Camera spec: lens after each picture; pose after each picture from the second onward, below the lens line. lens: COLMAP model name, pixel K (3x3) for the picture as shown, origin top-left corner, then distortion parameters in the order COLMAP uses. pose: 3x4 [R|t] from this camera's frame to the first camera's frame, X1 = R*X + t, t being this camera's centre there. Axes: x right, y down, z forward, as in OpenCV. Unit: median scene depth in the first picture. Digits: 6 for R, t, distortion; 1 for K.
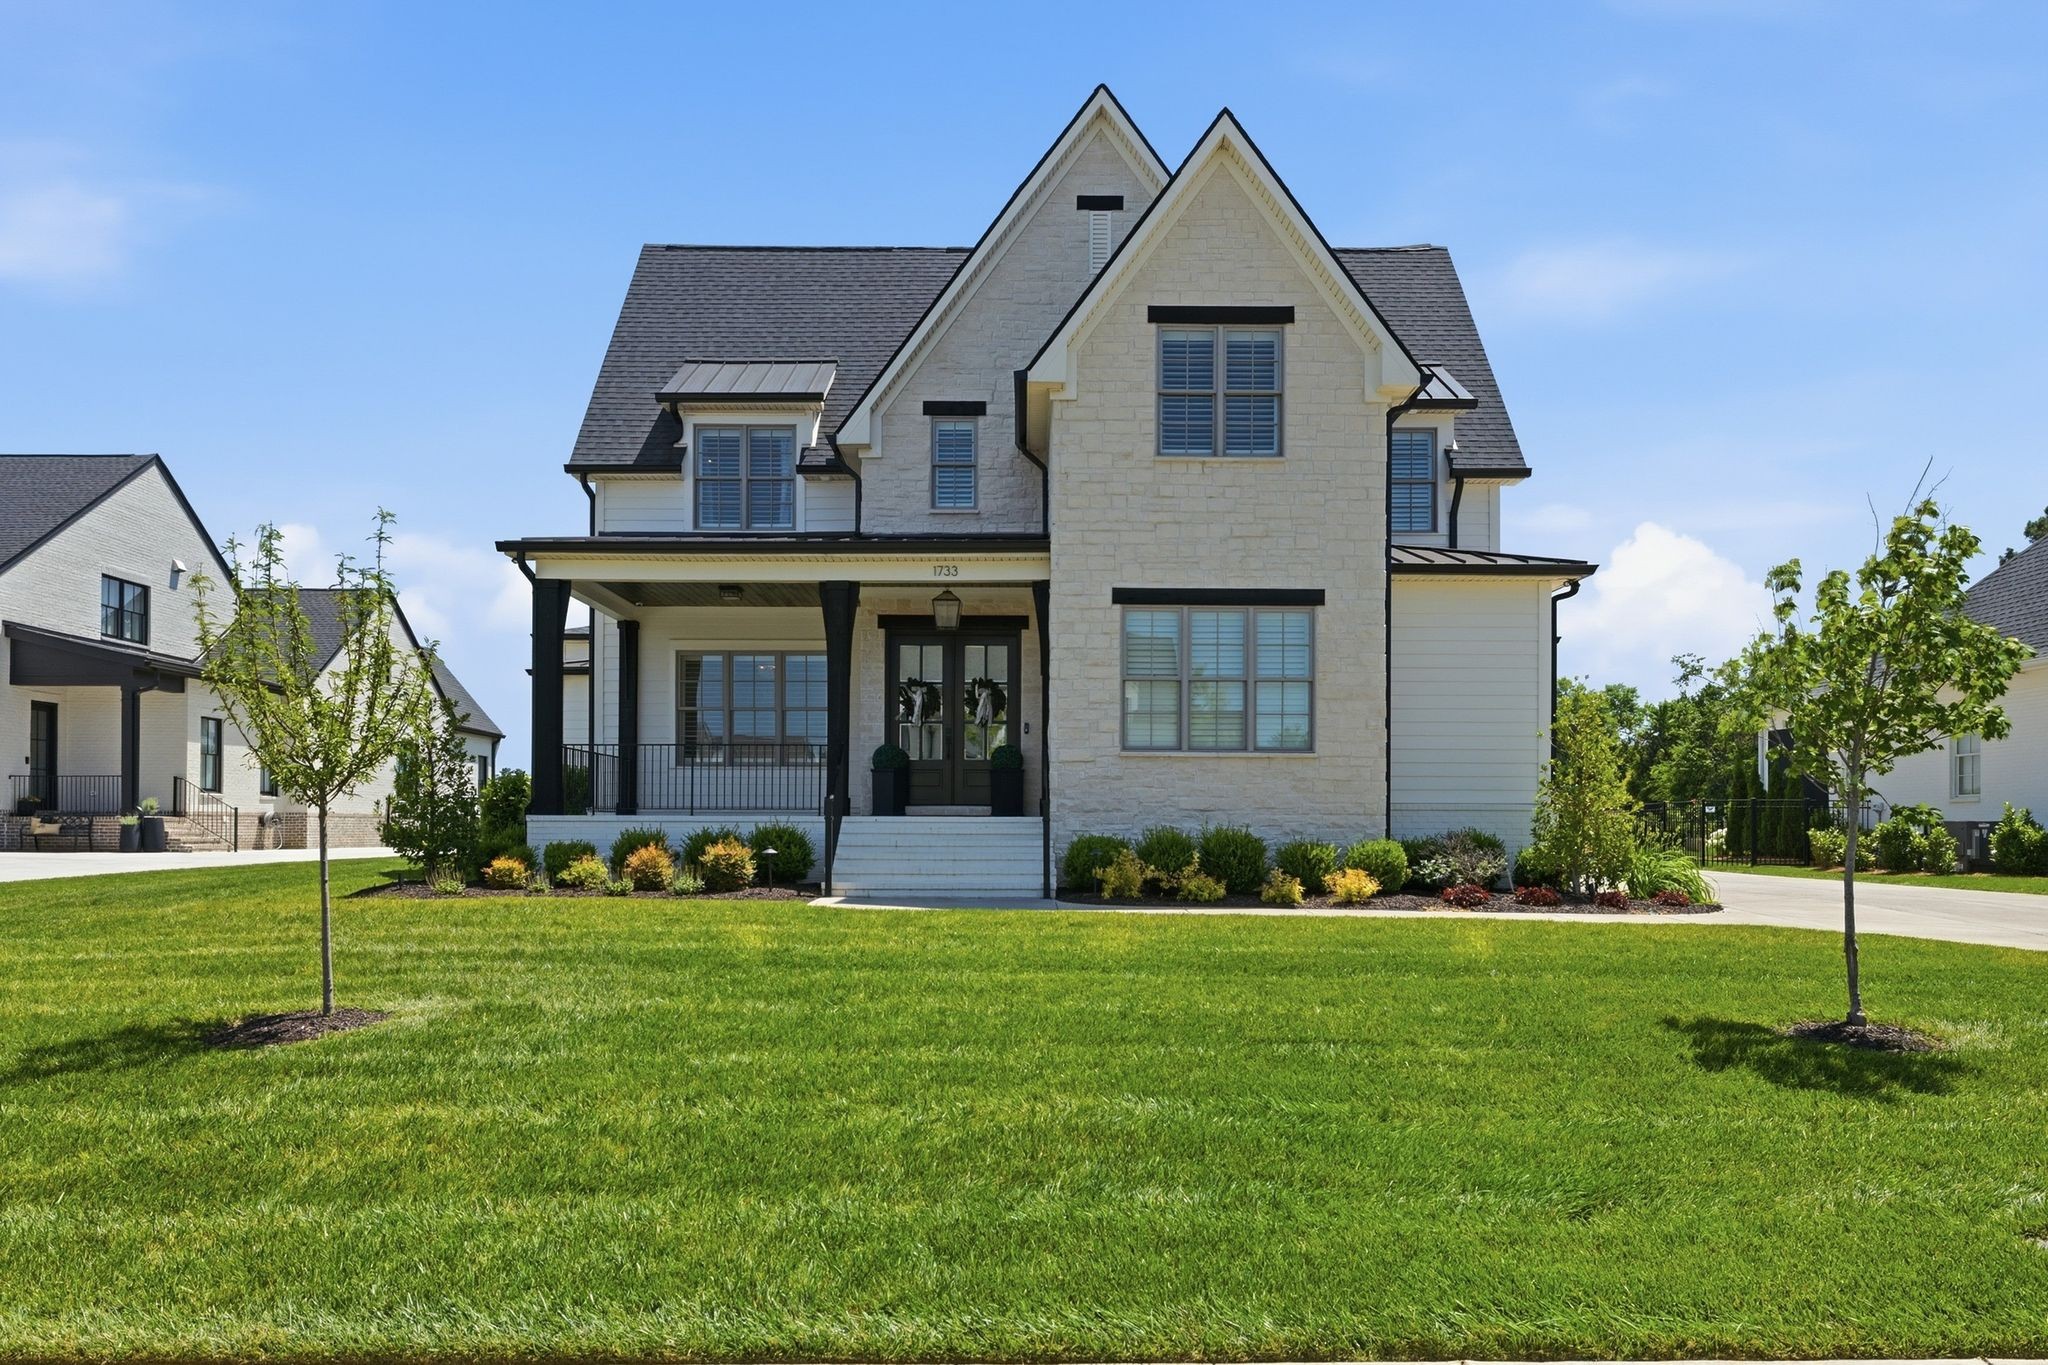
lens RADIAL K [[847.1, 0, 1023.9], [0, 847.1, 799.8], [0, 0, 1]] dist [-0.001059, -0.000089]
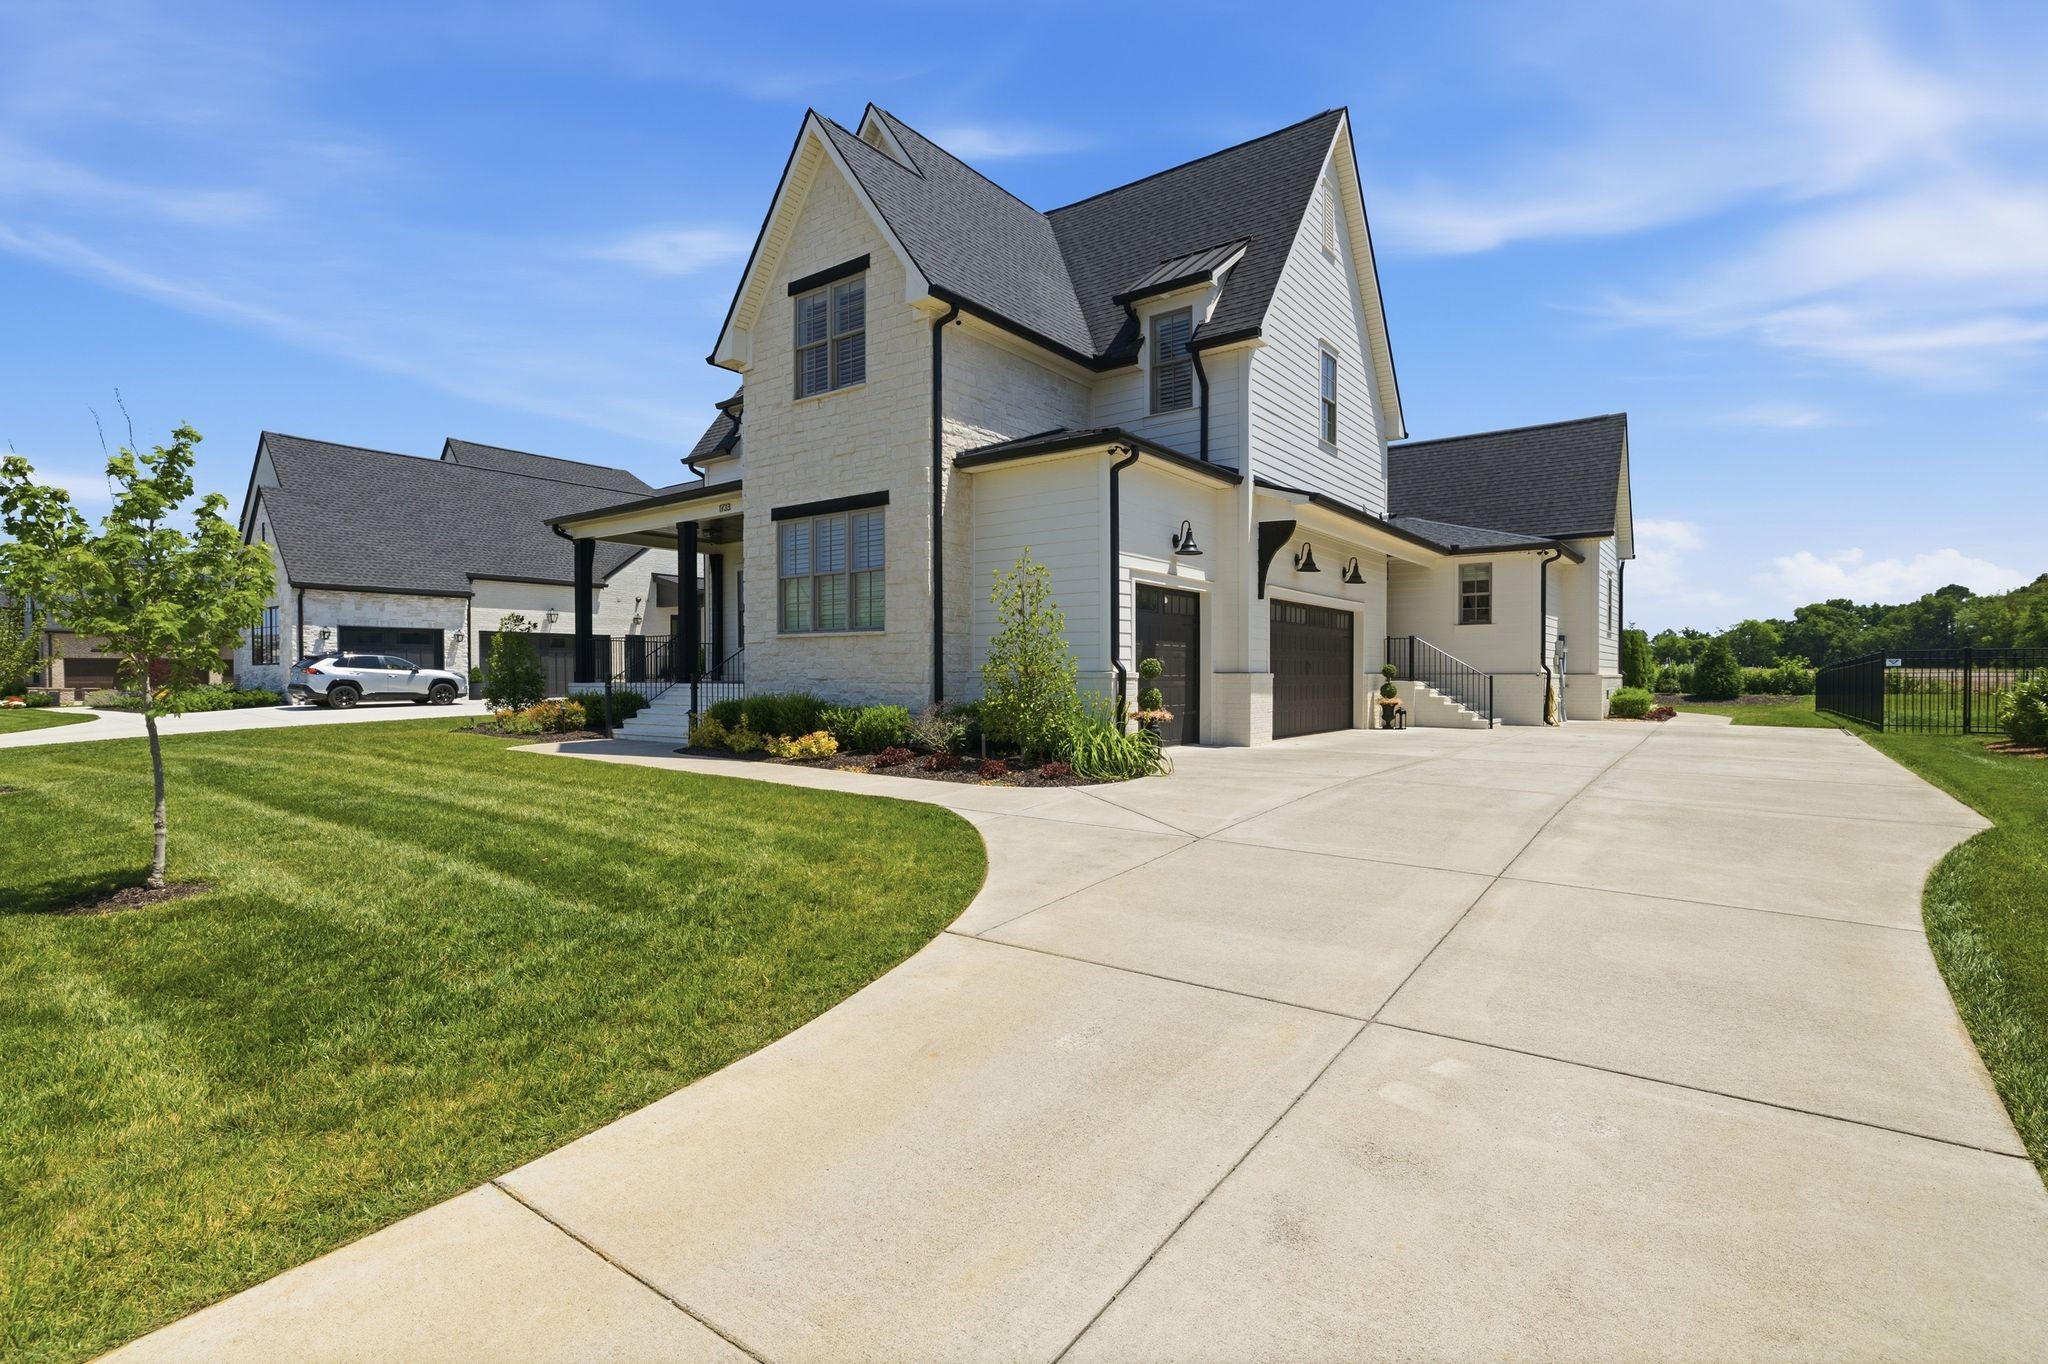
lens RADIAL K [[869.2, 0, 1031.5], [0, 869.2, 678.3], [0, 0, 1]] dist [-0.000175, -0.000054]
pose [[0.832082, -0.003097, -0.554643, 1.176296], [0.008899, 0.999930, 0.007767, 0.003310], [0.554581, -0.011399, 0.832052, 0.107902]]
